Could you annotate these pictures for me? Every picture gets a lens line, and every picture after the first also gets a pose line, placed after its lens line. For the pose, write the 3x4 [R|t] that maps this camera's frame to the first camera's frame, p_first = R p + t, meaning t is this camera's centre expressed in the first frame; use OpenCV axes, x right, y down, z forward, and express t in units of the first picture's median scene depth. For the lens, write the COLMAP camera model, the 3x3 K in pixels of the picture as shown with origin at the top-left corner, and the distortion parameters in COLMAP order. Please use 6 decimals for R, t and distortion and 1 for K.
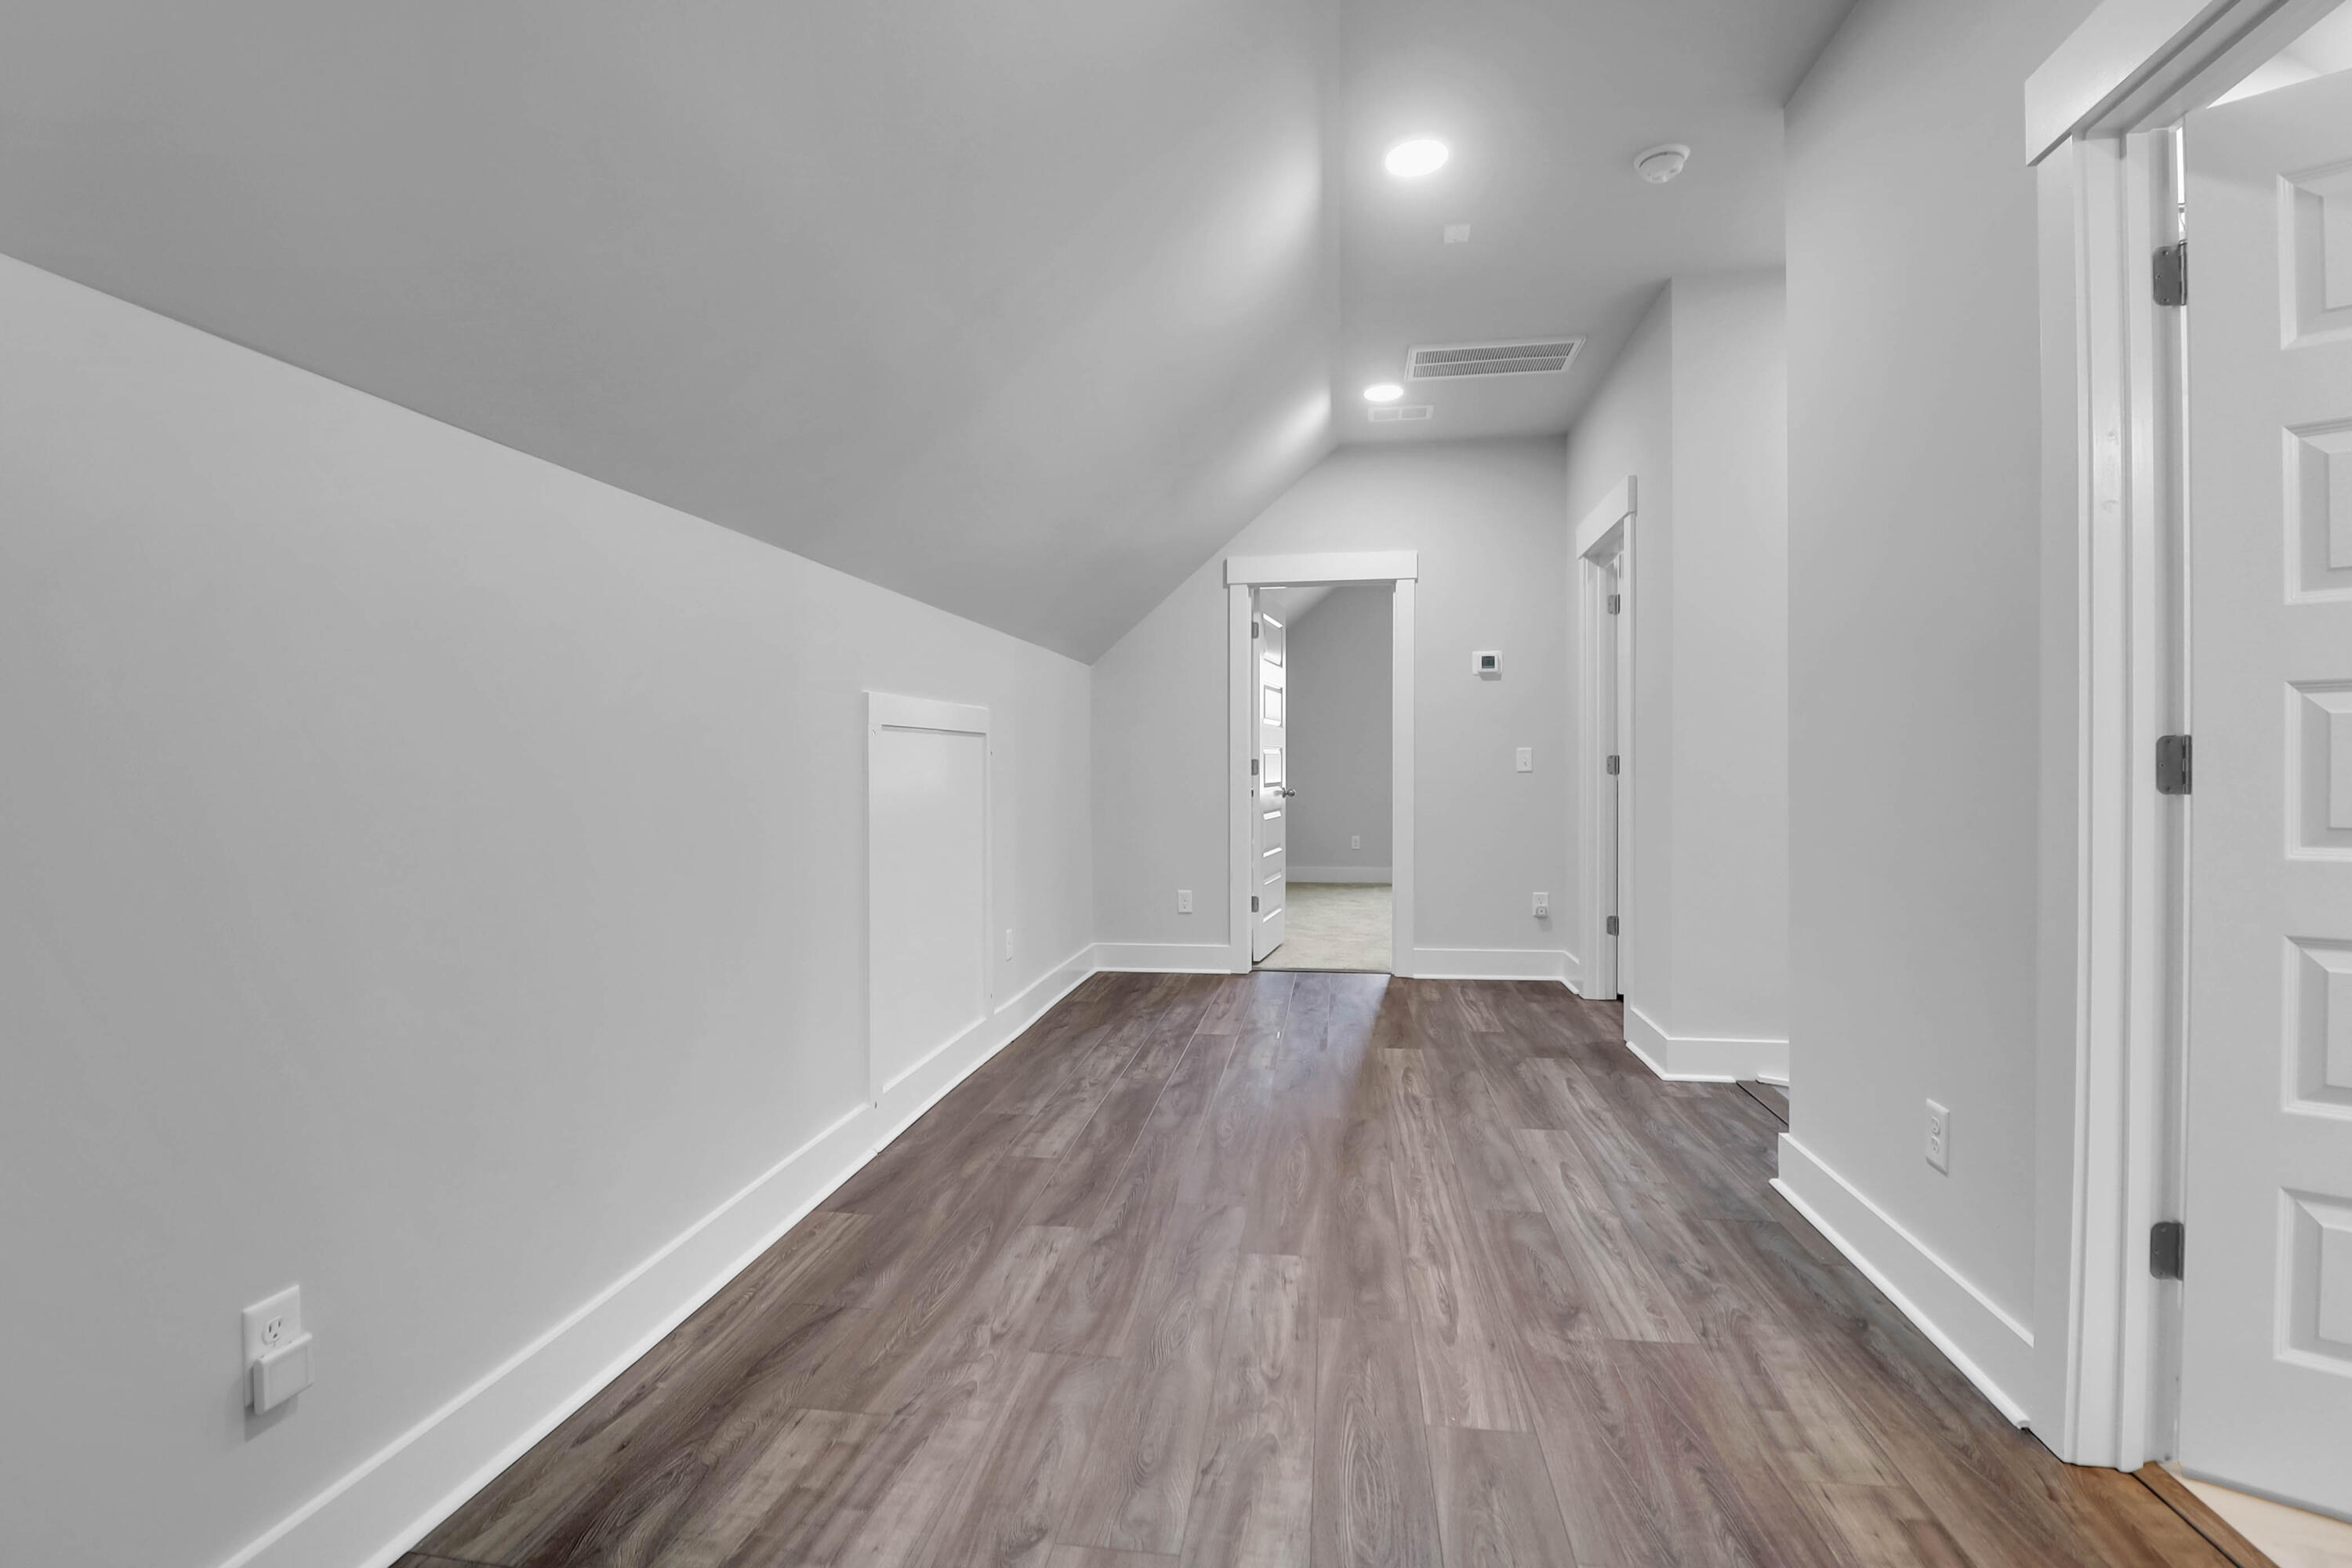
lens RADIAL K [[1088.4, 0, 1167.2], [0, 1088.4, 780.7], [0, 0, 1]] dist [-0.008649, -0.008381]
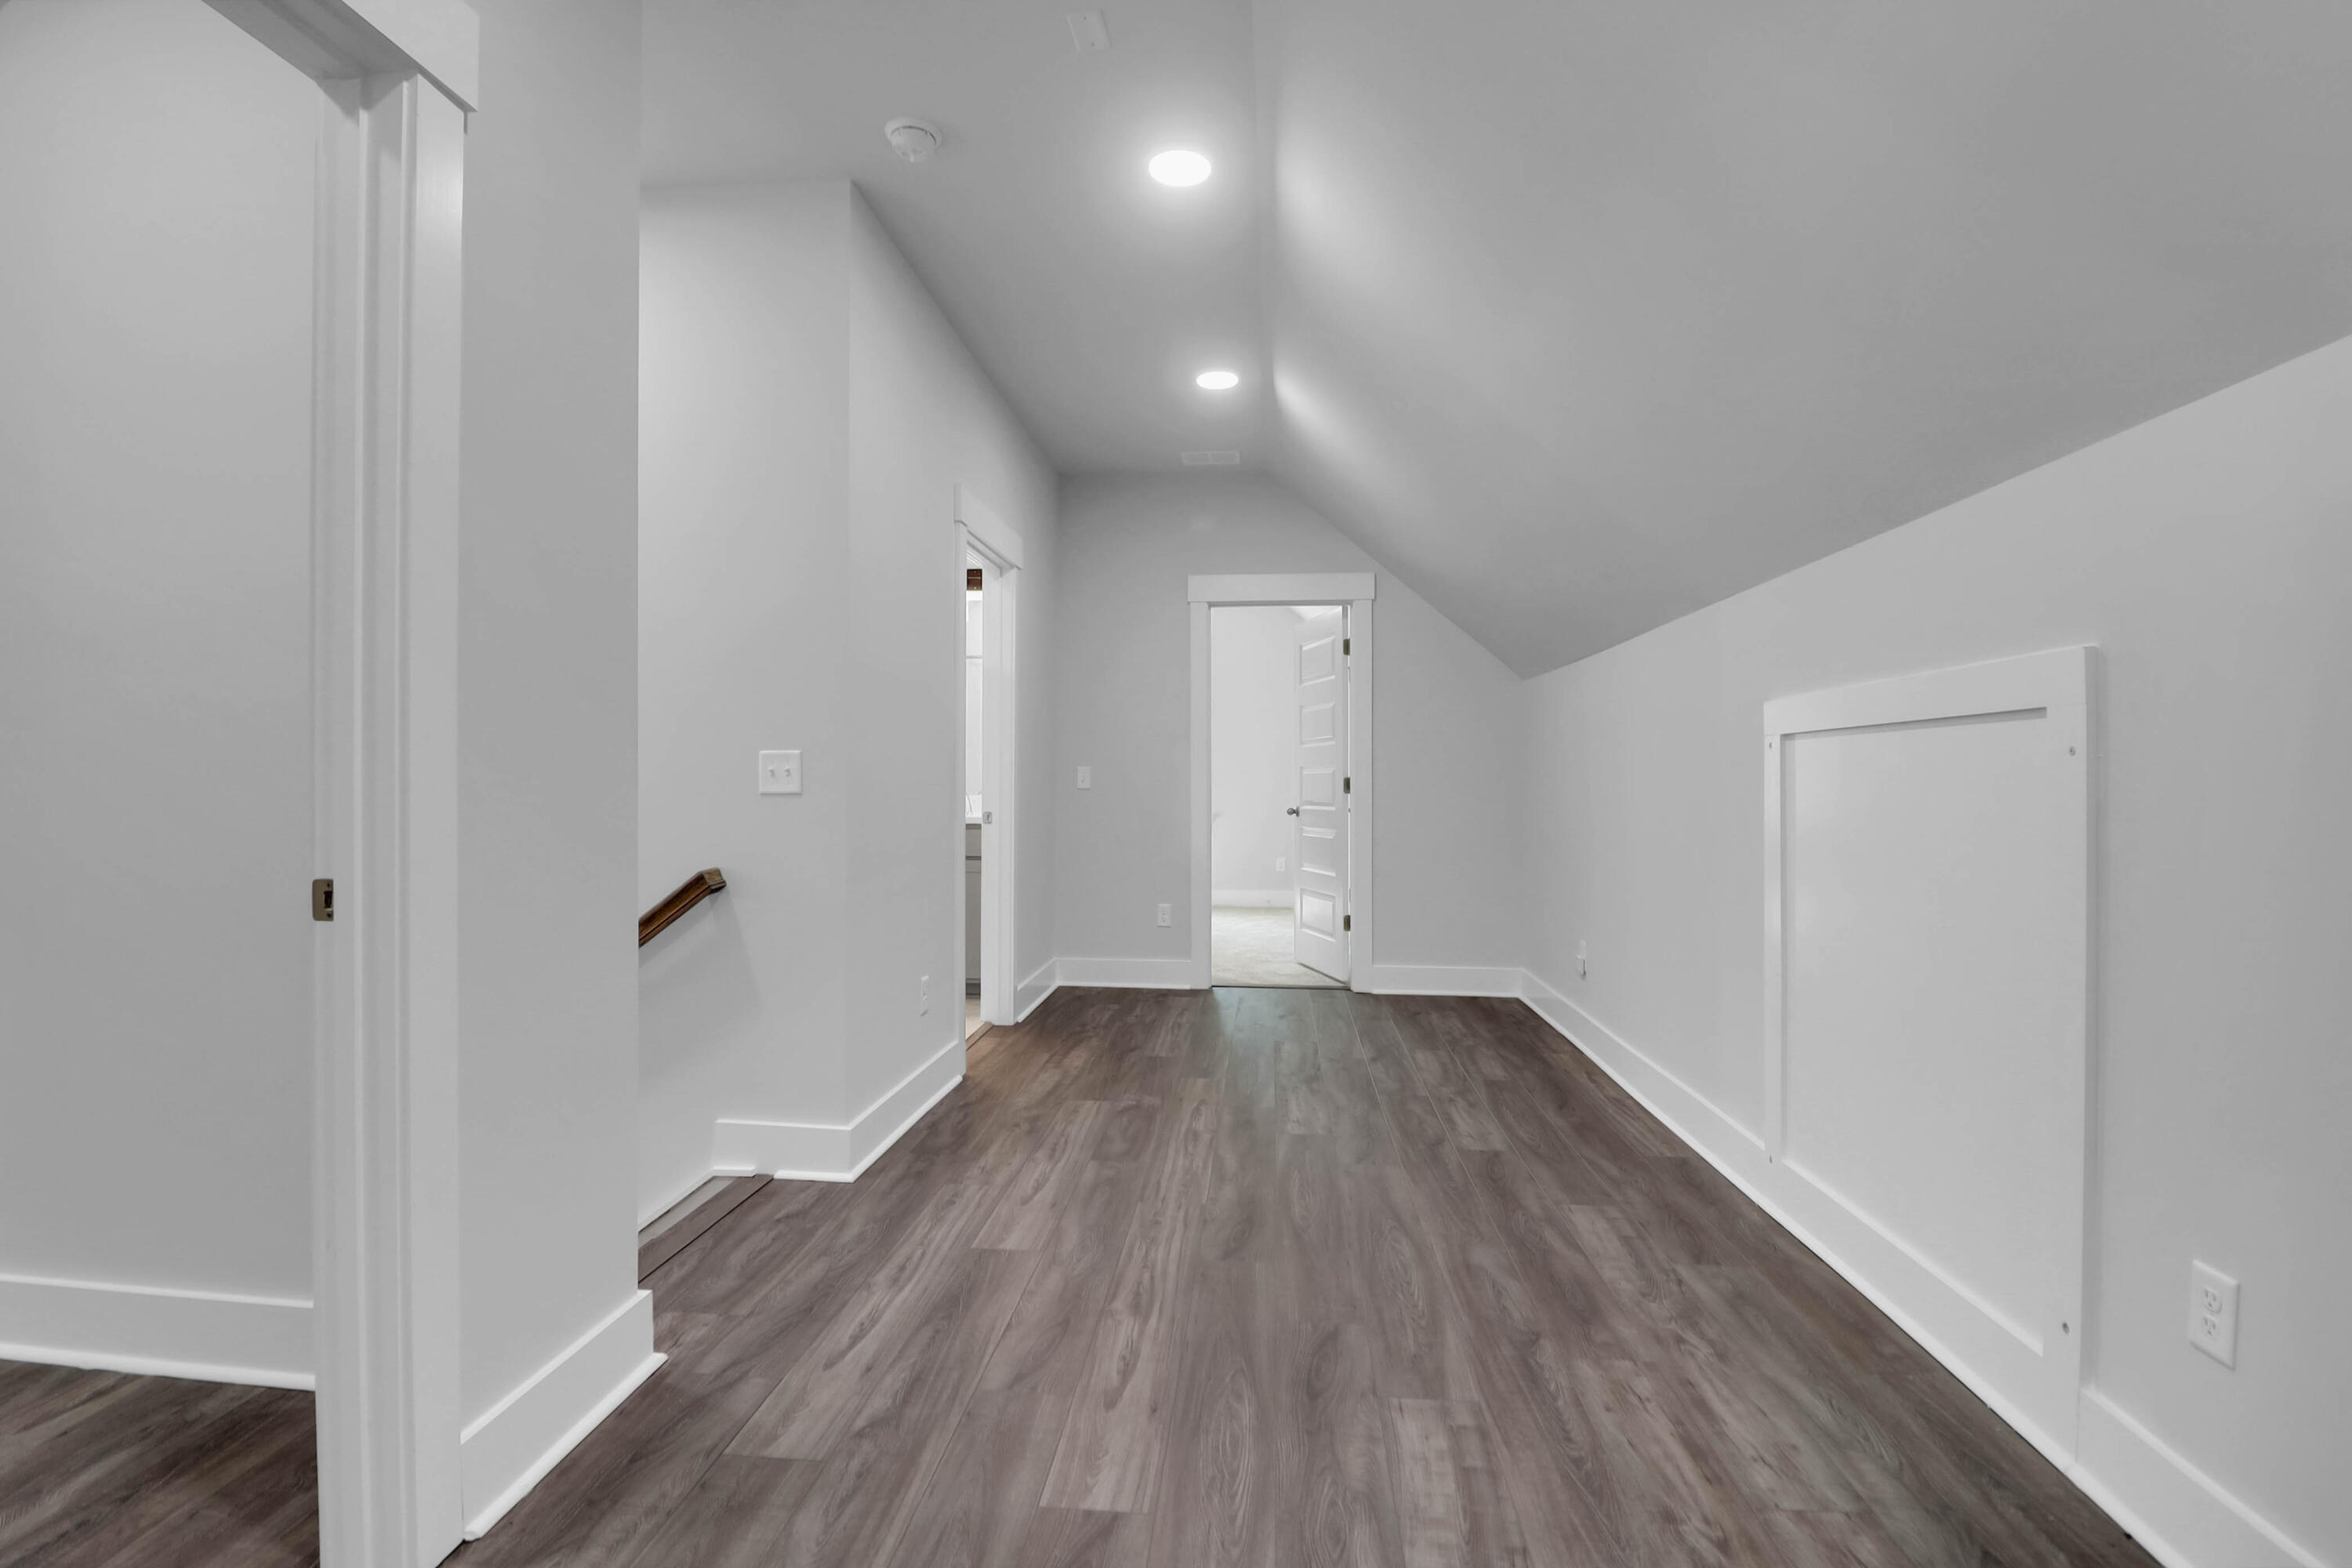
lens RADIAL K [[1088.4, 0, 1167.2], [0, 1088.4, 780.7], [0, 0, 1]] dist [-0.008649, -0.008381]
pose [[-0.998411, 0.004039, -0.056214, 0.320031], [0.003389, 0.999926, 0.011653, -0.030343], [0.056257, 0.011444, -0.998351, 2.136795]]
